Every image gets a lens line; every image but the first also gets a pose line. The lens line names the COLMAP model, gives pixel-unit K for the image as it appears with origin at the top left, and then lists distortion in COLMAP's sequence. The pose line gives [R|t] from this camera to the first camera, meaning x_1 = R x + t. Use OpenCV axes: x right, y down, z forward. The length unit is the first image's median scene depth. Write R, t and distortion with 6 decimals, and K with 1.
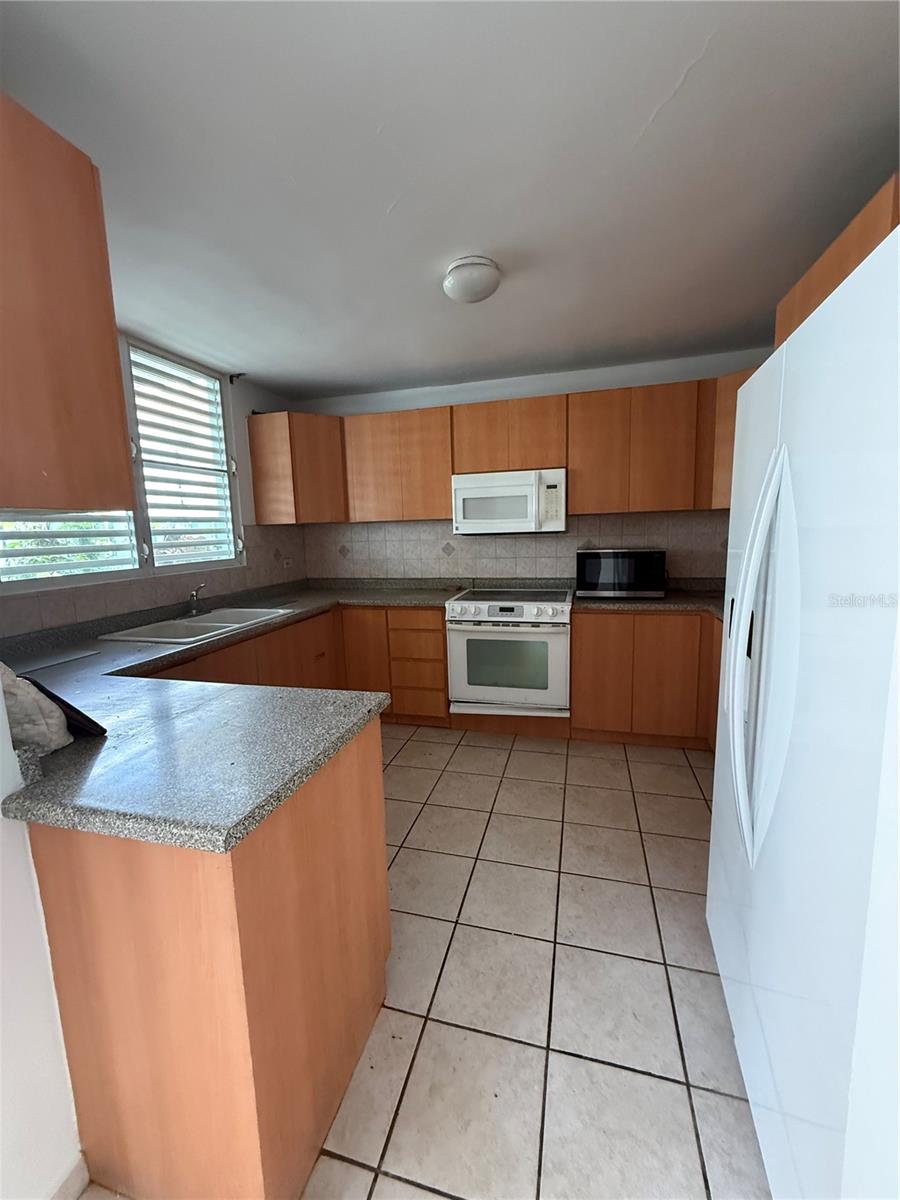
lens RADIAL K [[476.1, 0, 450.5], [0, 476.1, 598.7], [0, 0, 1]] dist [0.002035, 0.000761]
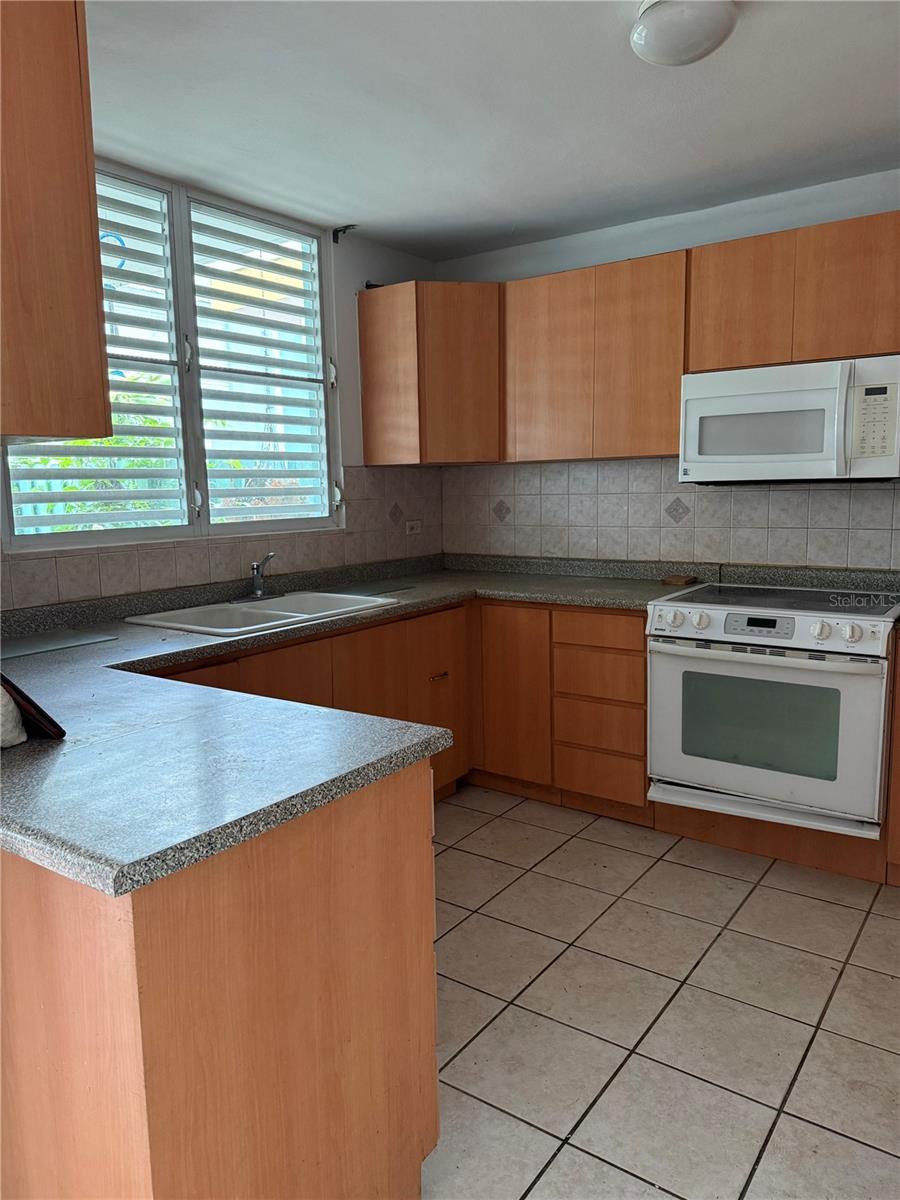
lens RADIAL K [[836.3, 0, 449.7], [0, 836.3, 605.0], [0, 0, 1]] dist [0.033174, -0.034414]
pose [[0.939037, 0.061082, -0.338346, 0.104439], [-0.059007, 0.998122, 0.016425, 0.007928], [0.338714, 0.004542, 0.940879, -0.012322]]
